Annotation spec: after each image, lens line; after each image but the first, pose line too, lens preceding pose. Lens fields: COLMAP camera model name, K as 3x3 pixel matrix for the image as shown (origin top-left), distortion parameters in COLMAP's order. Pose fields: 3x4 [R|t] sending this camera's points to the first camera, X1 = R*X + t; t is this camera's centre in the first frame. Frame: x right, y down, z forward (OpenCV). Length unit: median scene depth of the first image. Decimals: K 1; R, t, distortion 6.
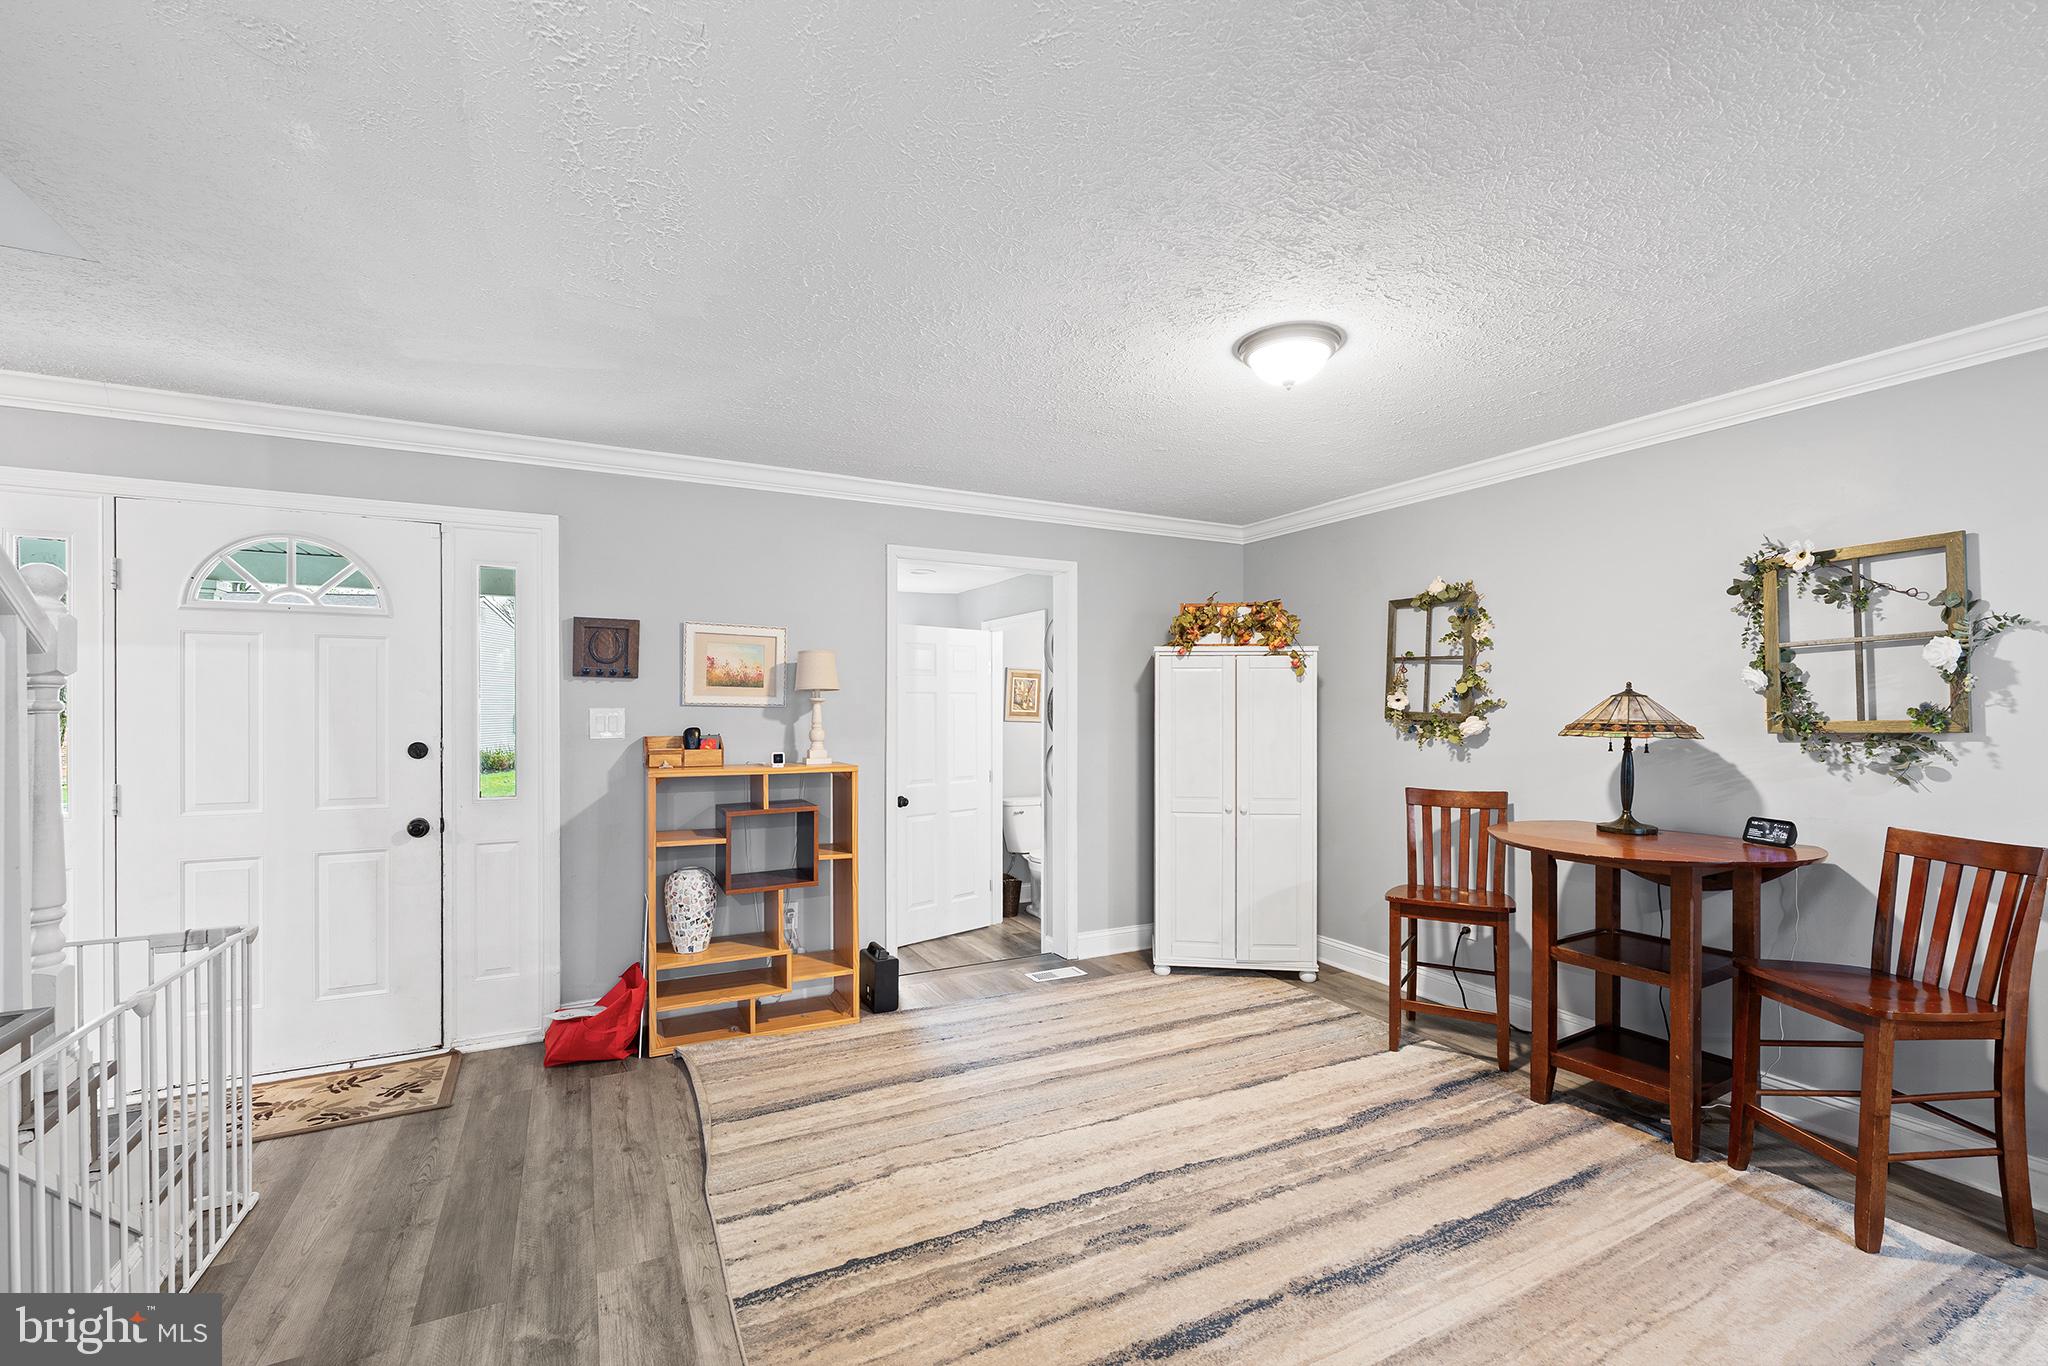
lens RADIAL K [[859.8, 0, 1024.6], [0, 859.8, 707.9], [0, 0, 1]] dist [-0.000231, -0.000155]
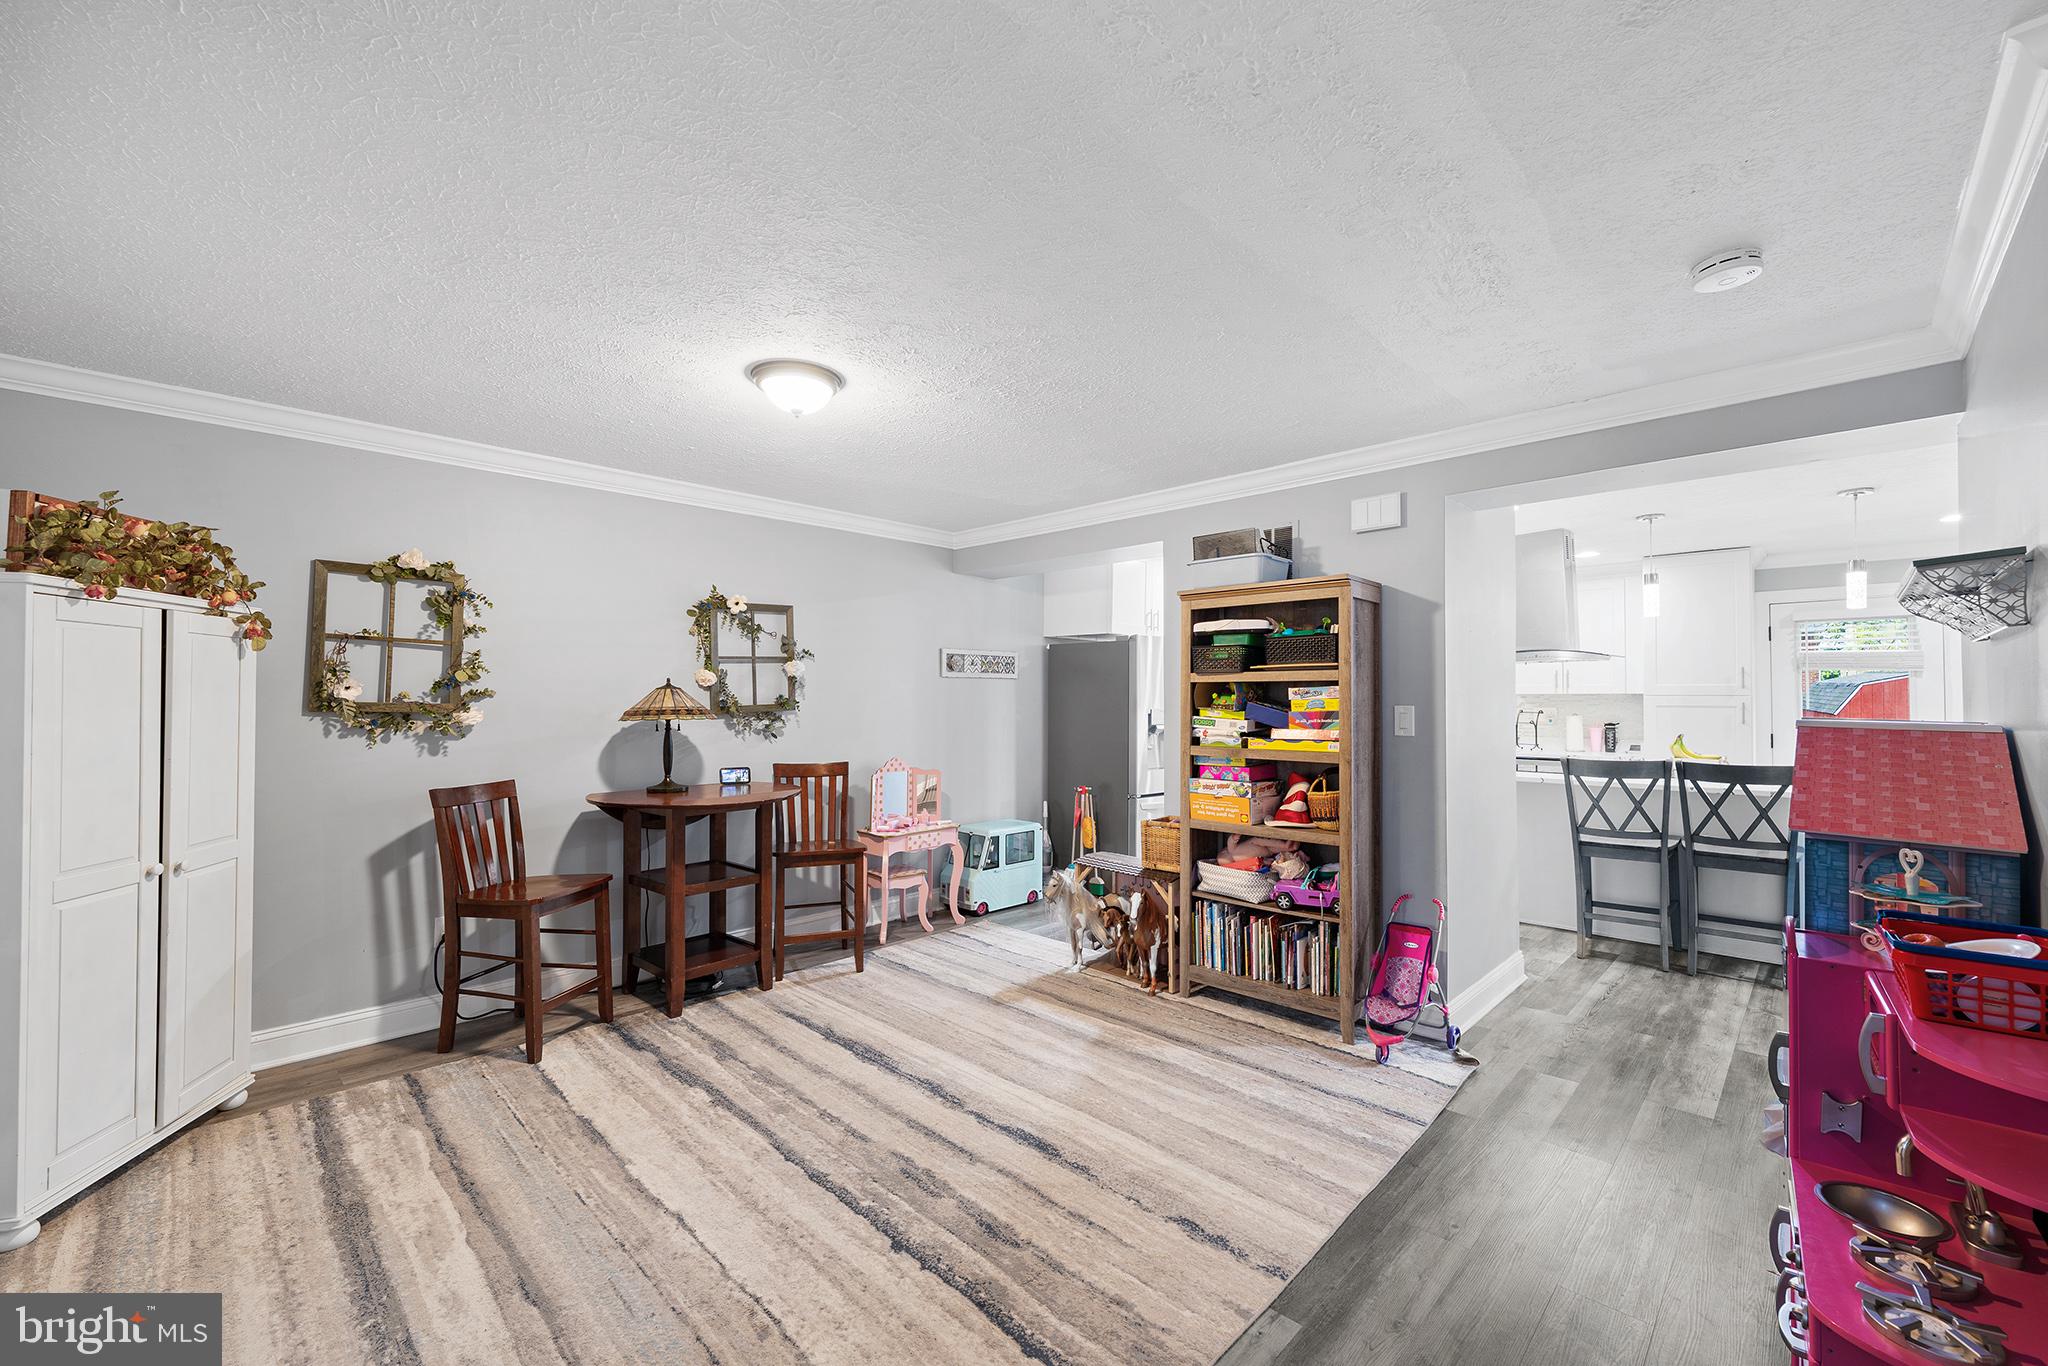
lens RADIAL K [[838.2, 0, 1024.0], [0, 838.2, 683.0], [0, 0, 1]] dist [0.000733, 0.000152]
pose [[-0.312959, 0.013775, 0.949667, -0.750593], [-0.000160, 0.999894, -0.014556, -0.003549], [-0.949766, -0.004707, -0.312924, 0.955973]]
